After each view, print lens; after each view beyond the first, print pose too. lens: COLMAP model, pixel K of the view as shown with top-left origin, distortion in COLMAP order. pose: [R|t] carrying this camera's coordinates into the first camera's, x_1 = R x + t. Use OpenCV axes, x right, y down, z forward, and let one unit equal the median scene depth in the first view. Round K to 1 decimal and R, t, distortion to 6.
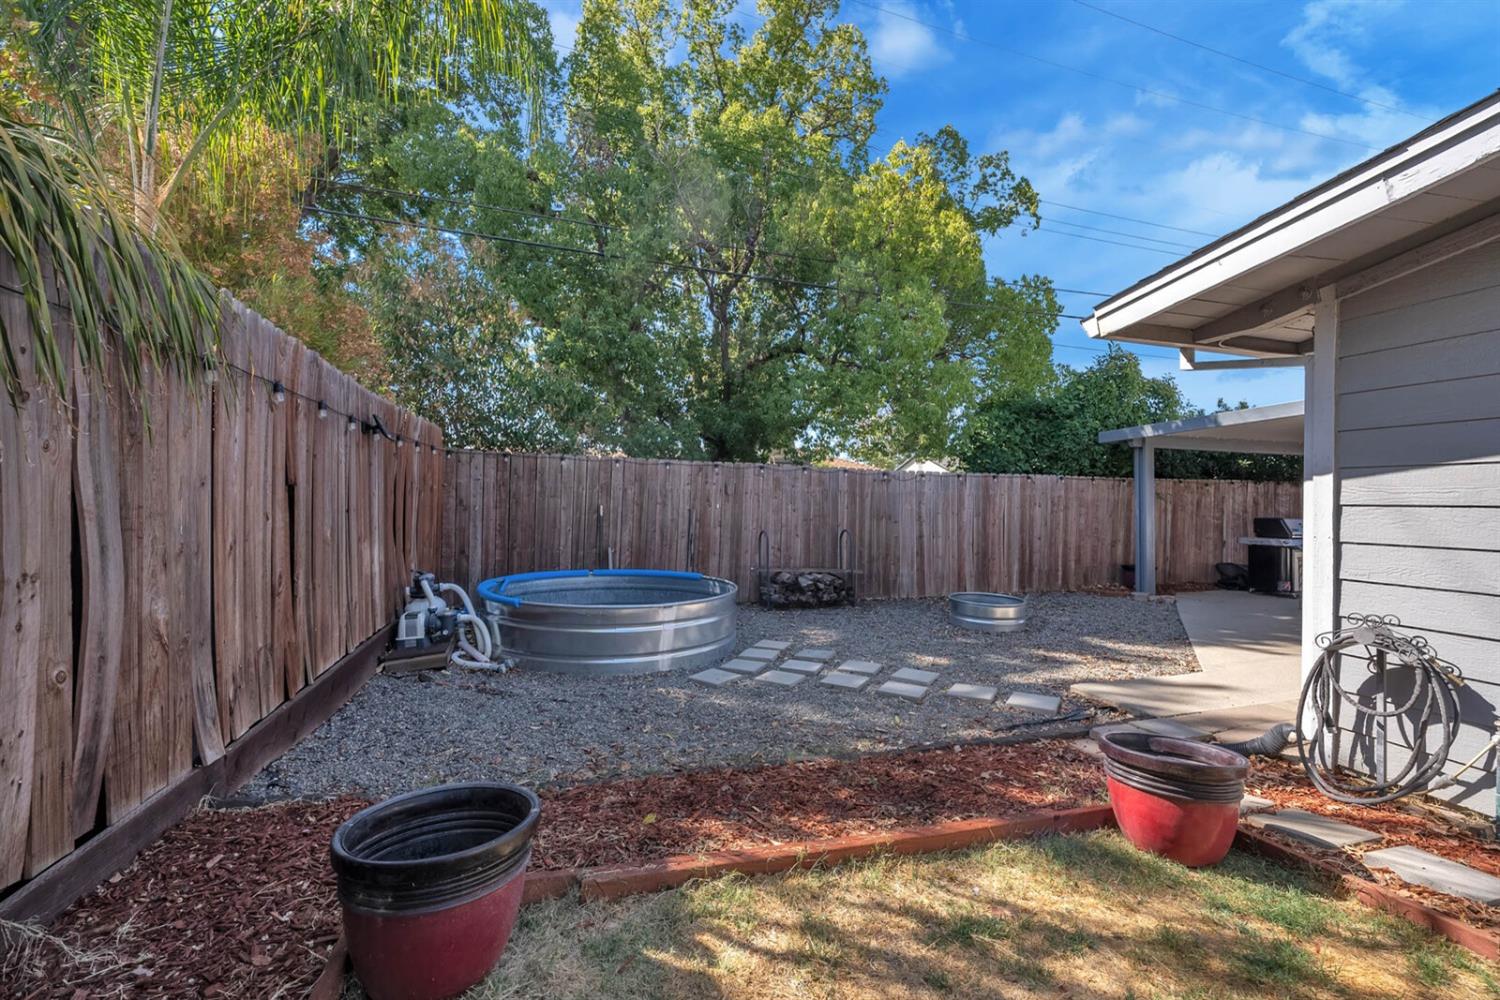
lens RADIAL K [[613.4, 0, 757.7], [0, 613.4, 504.5], [0, 0, 1]] dist [-0.001503, -0.000357]
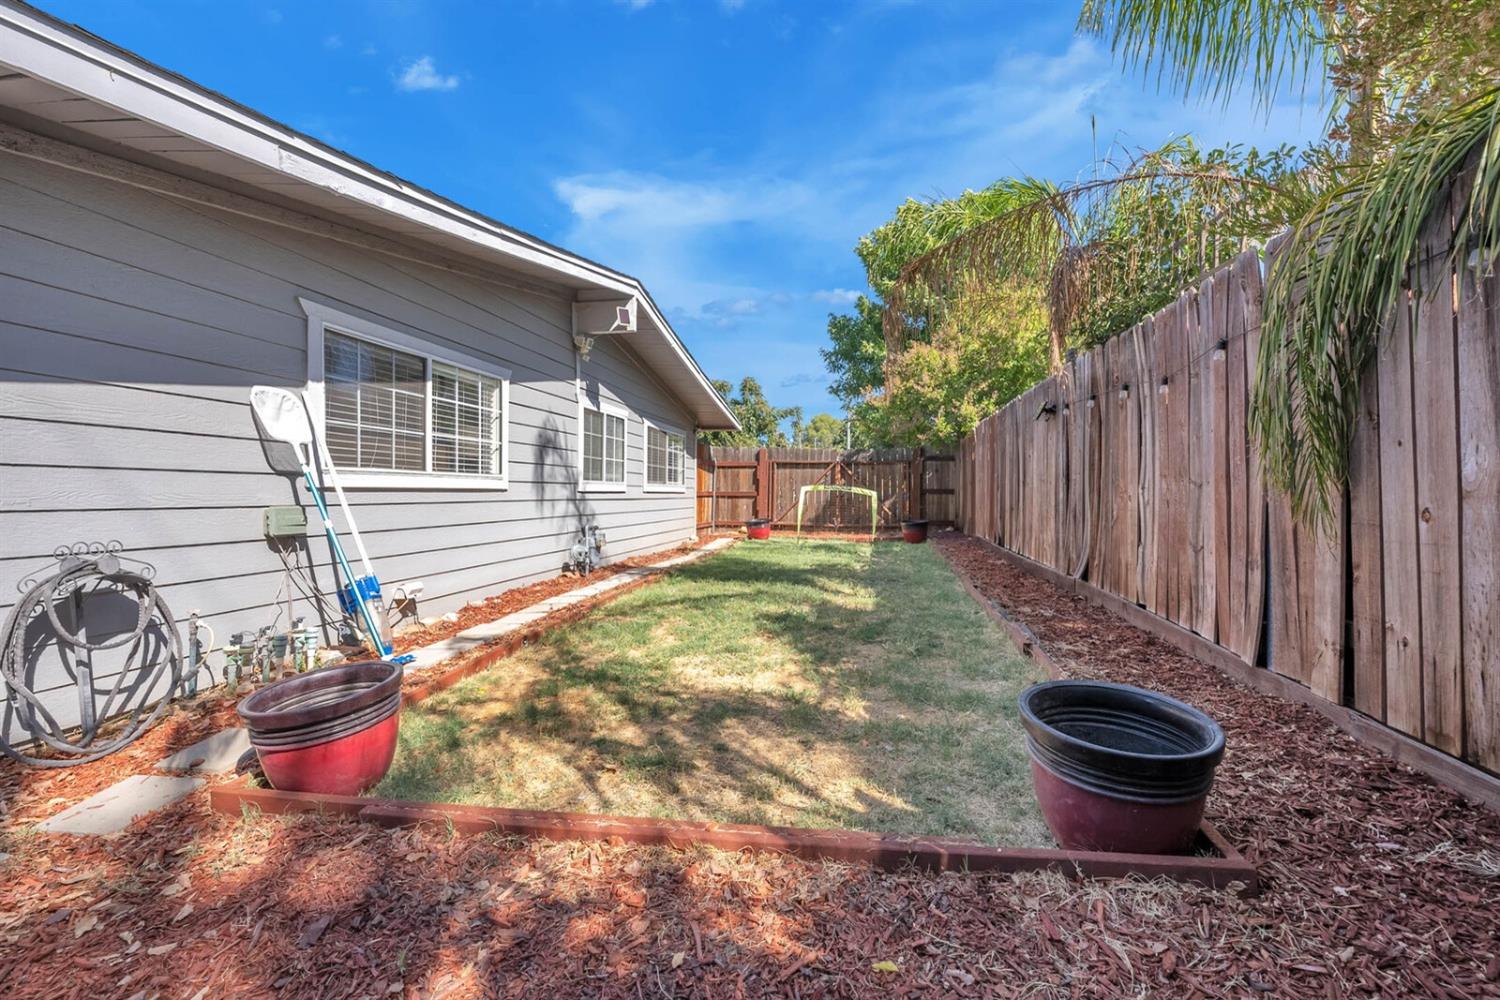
lens RADIAL K [[613.4, 0, 749.1], [0, 613.4, 497.1], [0, 0, 1]] dist [-0.001503, -0.000357]
pose [[-0.875912, -0.026818, 0.481725, -0.200160], [-0.019338, 0.999603, 0.020488, 0.054868], [-0.482083, 0.008630, -0.876083, 0.953833]]
